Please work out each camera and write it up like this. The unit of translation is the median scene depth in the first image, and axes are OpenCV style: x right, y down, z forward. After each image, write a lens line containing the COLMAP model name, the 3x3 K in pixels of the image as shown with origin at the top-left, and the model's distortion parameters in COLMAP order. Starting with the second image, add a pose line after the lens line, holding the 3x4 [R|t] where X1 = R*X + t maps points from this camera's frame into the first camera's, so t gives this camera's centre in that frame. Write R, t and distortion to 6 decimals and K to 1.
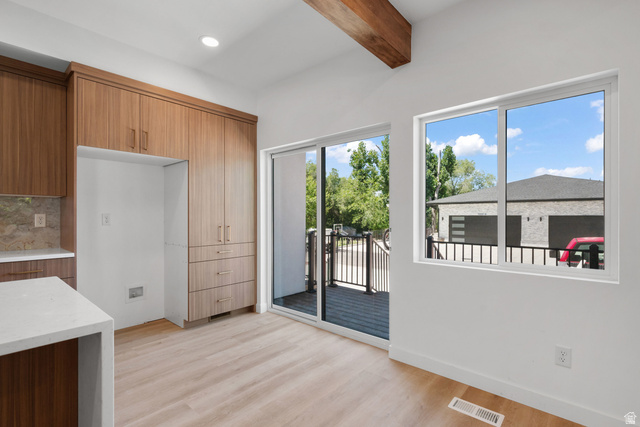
lens RADIAL K [[300.8, 0, 319.3], [0, 300.8, 216.1], [0, 0, 1]] dist [-0.002531, 0.000180]
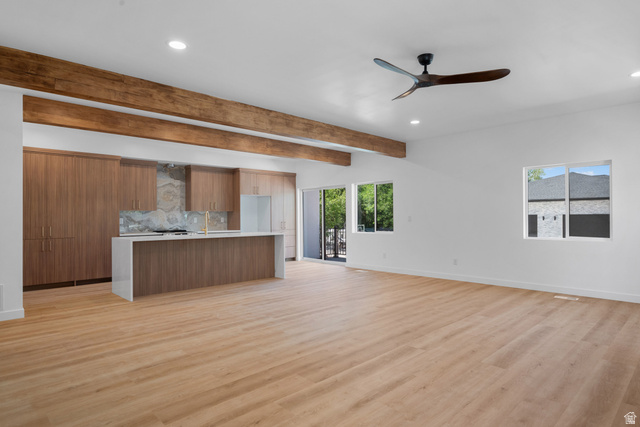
lens RADIAL K [[374.1, 0, 320.3], [0, 374.1, 213.9], [0, 0, 1]] dist [0.000165, -0.000027]
pose [[0.997222, -0.009176, -0.073917, 0.176412], [0.008600, 0.999930, -0.008114, -0.002883], [0.073986, 0.007456, 0.997231, -1.749781]]
